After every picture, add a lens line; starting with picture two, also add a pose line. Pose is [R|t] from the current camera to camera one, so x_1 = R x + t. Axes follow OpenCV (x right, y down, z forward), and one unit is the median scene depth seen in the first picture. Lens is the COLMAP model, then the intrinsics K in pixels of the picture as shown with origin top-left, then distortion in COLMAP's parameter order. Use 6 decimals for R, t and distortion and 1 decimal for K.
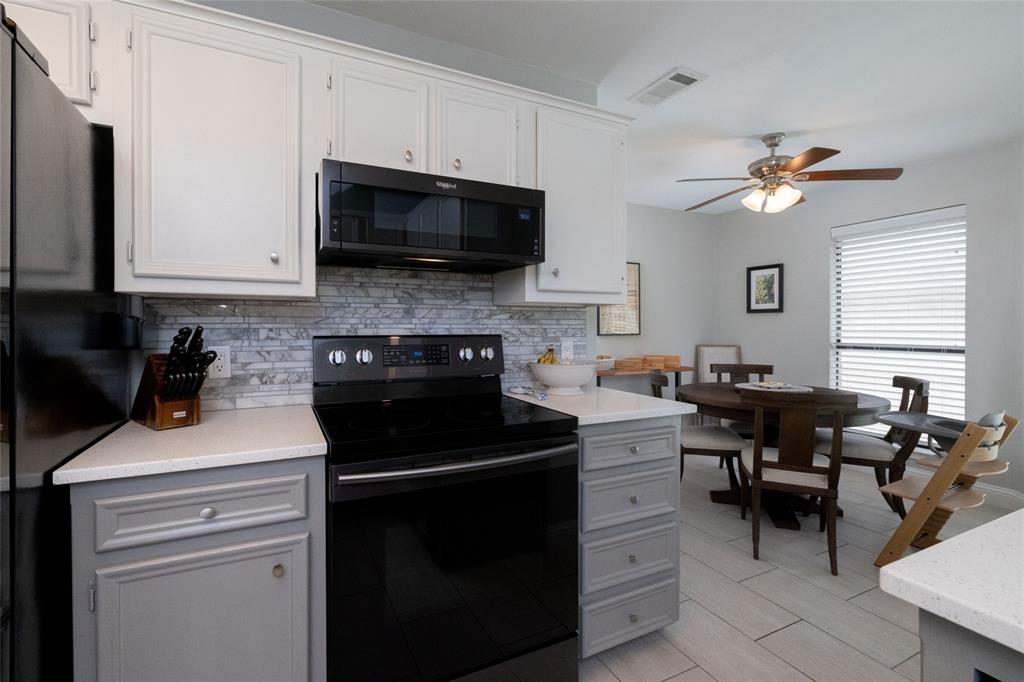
lens RADIAL K [[465.0, 0, 499.3], [0, 465.0, 330.1], [0, 0, 1]] dist [0.000582, 0.002166]
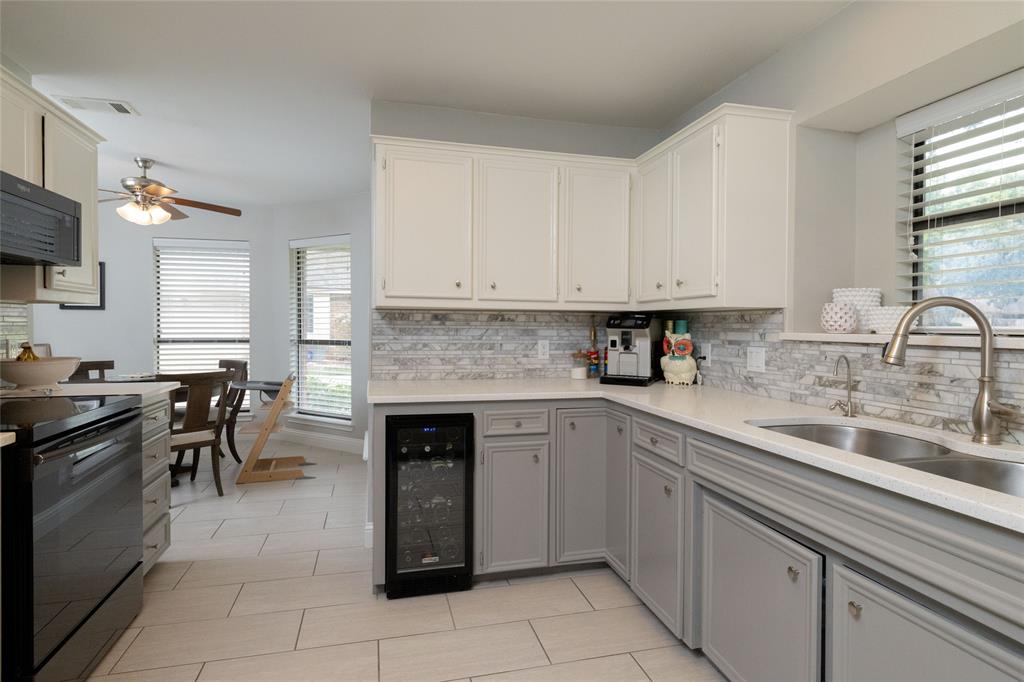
lens RADIAL K [[534.8, 0, 509.3], [0, 534.8, 335.0], [0, 0, 1]] dist [0.002823, 0.001227]
pose [[0.194570, -0.017484, 0.980733, -0.603767], [0.003209, 0.999847, 0.017188, -0.000424], [-0.980883, -0.000197, 0.194596, -0.164967]]
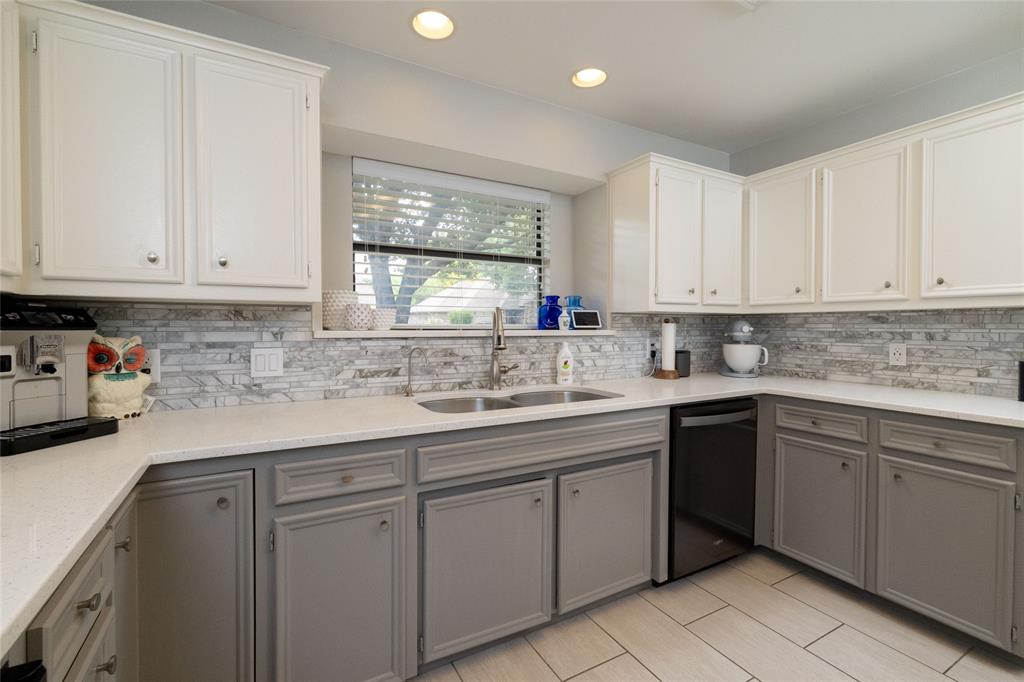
lens RADIAL K [[440.7, 0, 503.7], [0, 440.7, 332.4], [0, 0, 1]] dist [-0.001615, 0.001045]
pose [[-0.998656, -0.002236, -0.051789, 0.054136], [-0.003571, 0.999663, 0.025703, -0.004419], [0.051714, 0.025853, -0.998327, 0.268089]]
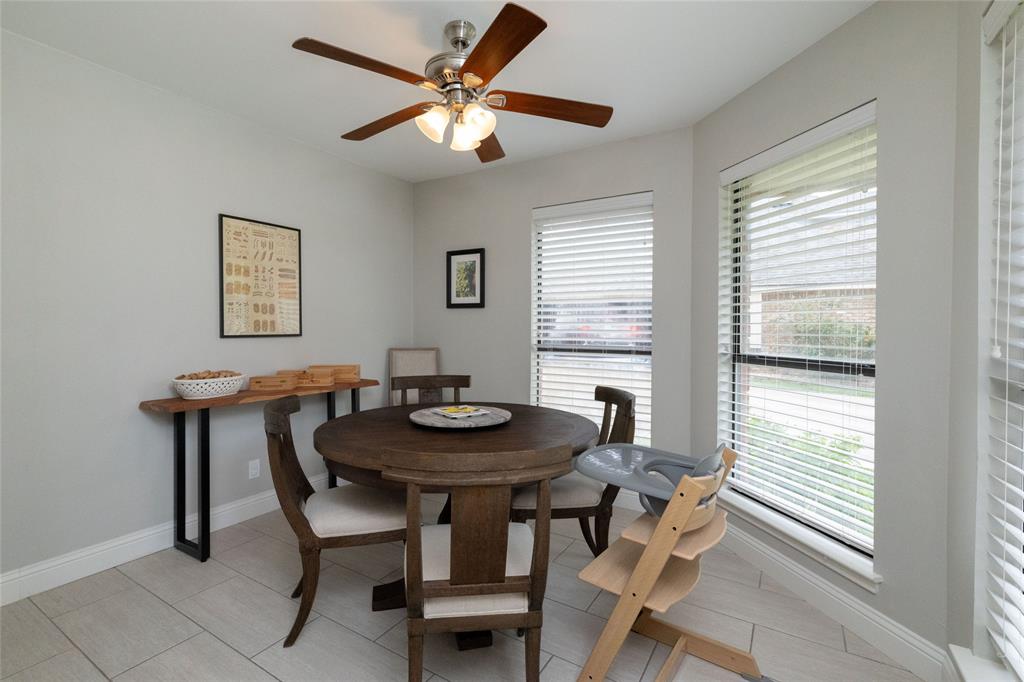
lens RADIAL K [[465.0, 0, 510.2], [0, 465.0, 332.7], [0, 0, 1]] dist [0.000582, 0.002166]
pose [[0.840184, -0.001165, 0.542299, 0.327508], [-0.001936, 0.999985, 0.005148, 0.002049], [-0.542297, -0.005375, 0.840170, 0.461768]]
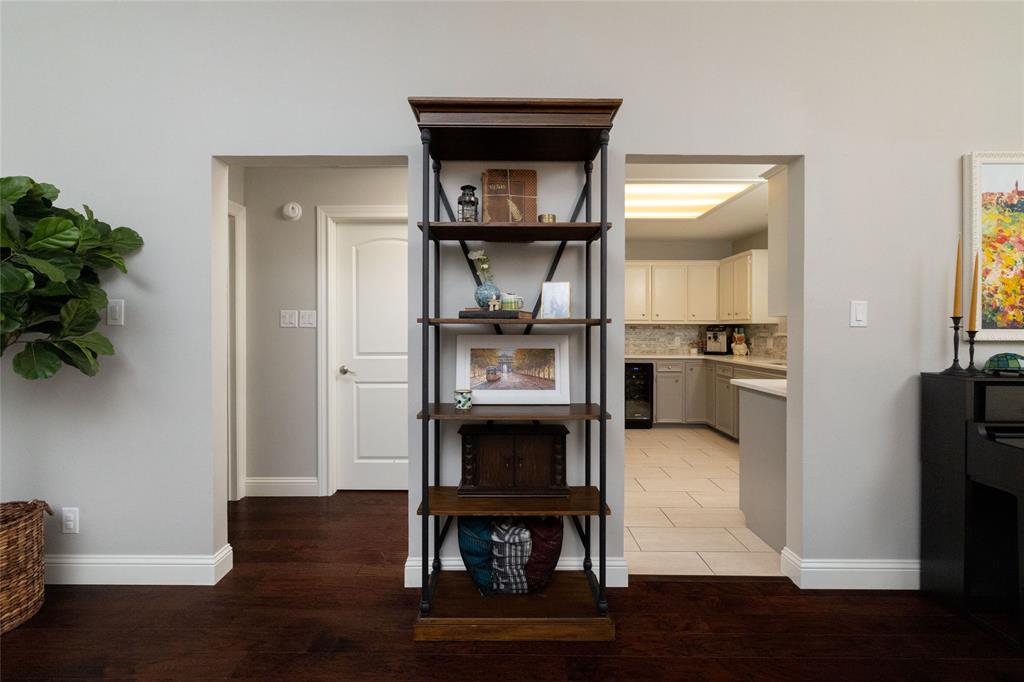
lens RADIAL K [[440.7, 0, 505.7], [0, 440.7, 334.4], [0, 0, 1]] dist [-0.001615, 0.001045]
pose [[0.442452, -0.009269, 0.896744, -1.836556], [0.008750, 0.999944, 0.006018, -0.002447], [-0.896749, 0.005183, 0.442508, -0.219846]]
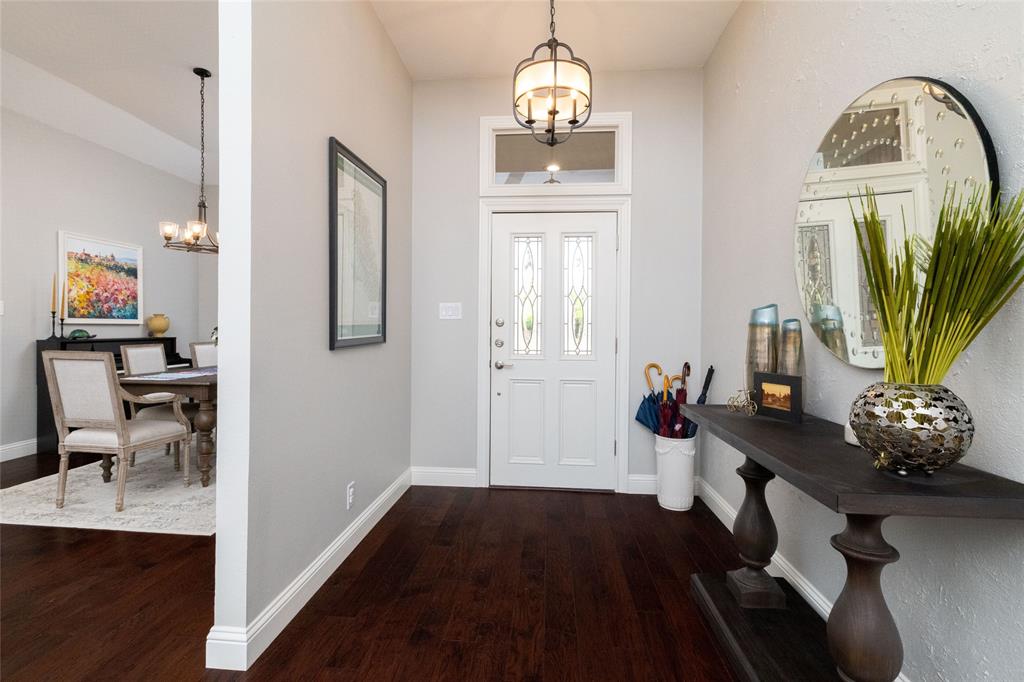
lens RADIAL K [[474.6, 0, 503.9], [0, 474.6, 331.7], [0, 0, 1]] dist [0.004444, 0.001035]
pose [[-0.852547, -0.012183, 0.522508, -2.998243], [-0.002379, 0.999808, 0.019431, 0.012243], [-0.522645, 0.015323, -0.852413, 0.014552]]
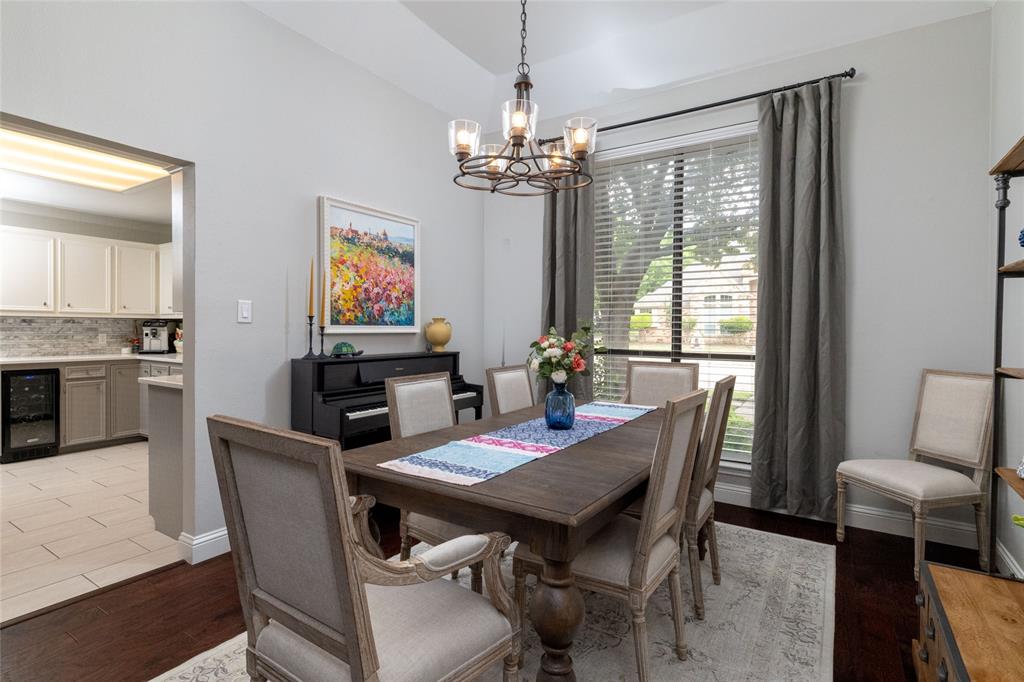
lens RADIAL K [[504.9, 0, 506.5], [0, 504.9, 332.7], [0, 0, 1]] dist [0.001475, 0.001587]
pose [[-0.513834, -0.011963, 0.857806, -2.039727], [0.002576, 0.999877, 0.015487, 0.000149], [-0.857886, 0.010168, -0.513740, -0.362334]]
